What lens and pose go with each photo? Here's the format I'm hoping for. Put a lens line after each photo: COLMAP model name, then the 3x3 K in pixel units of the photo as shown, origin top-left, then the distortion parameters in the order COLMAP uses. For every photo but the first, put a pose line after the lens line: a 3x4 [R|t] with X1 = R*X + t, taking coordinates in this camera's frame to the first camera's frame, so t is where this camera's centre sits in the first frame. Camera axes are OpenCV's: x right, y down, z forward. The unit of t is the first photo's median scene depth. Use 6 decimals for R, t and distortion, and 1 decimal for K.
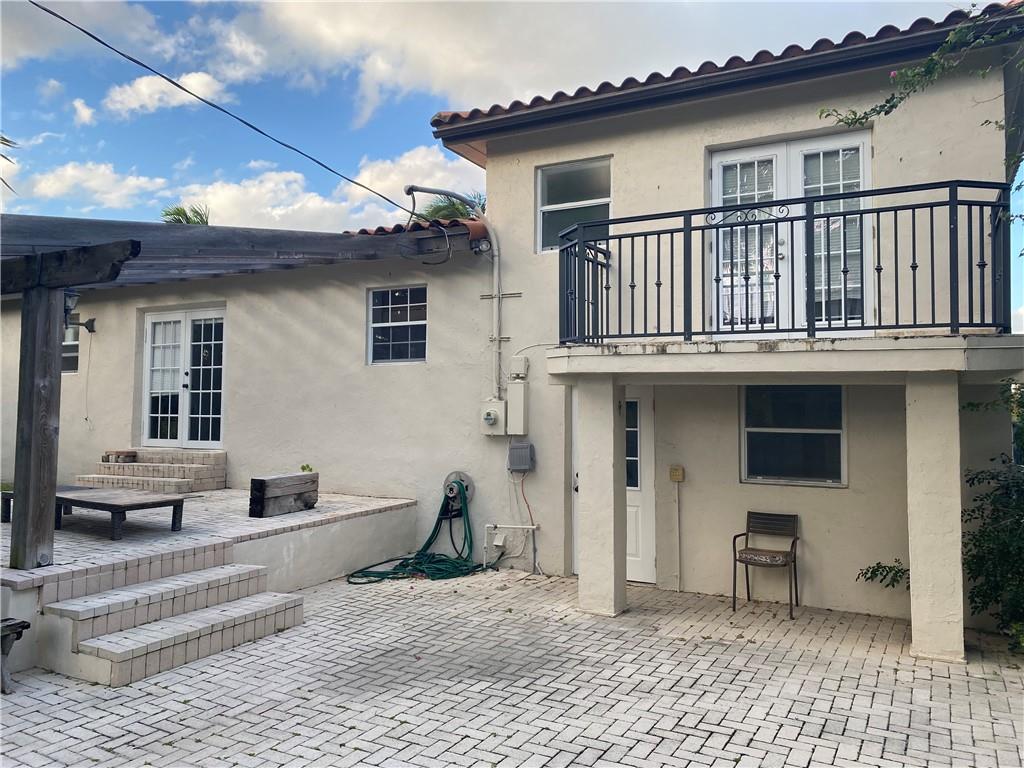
lens RADIAL K [[776.4, 0, 520.1], [0, 776.4, 367.7], [0, 0, 1]] dist [0.037417, -0.044027]
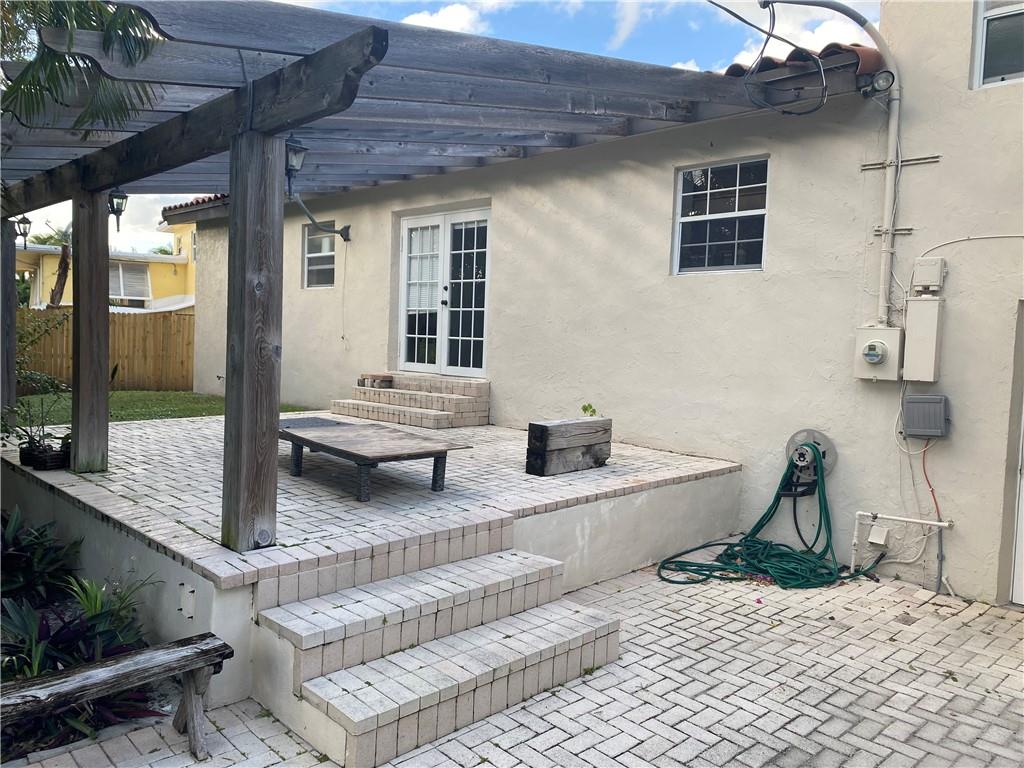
lens RADIAL K [[776.4, 0, 516.1], [0, 776.4, 374.7], [0, 0, 1]] dist [0.037417, -0.044027]
pose [[0.953762, 0.042655, -0.297522, -0.132780], [-0.013054, 0.994823, 0.100779, 0.020677], [0.300280, -0.092235, 0.949381, 0.285806]]
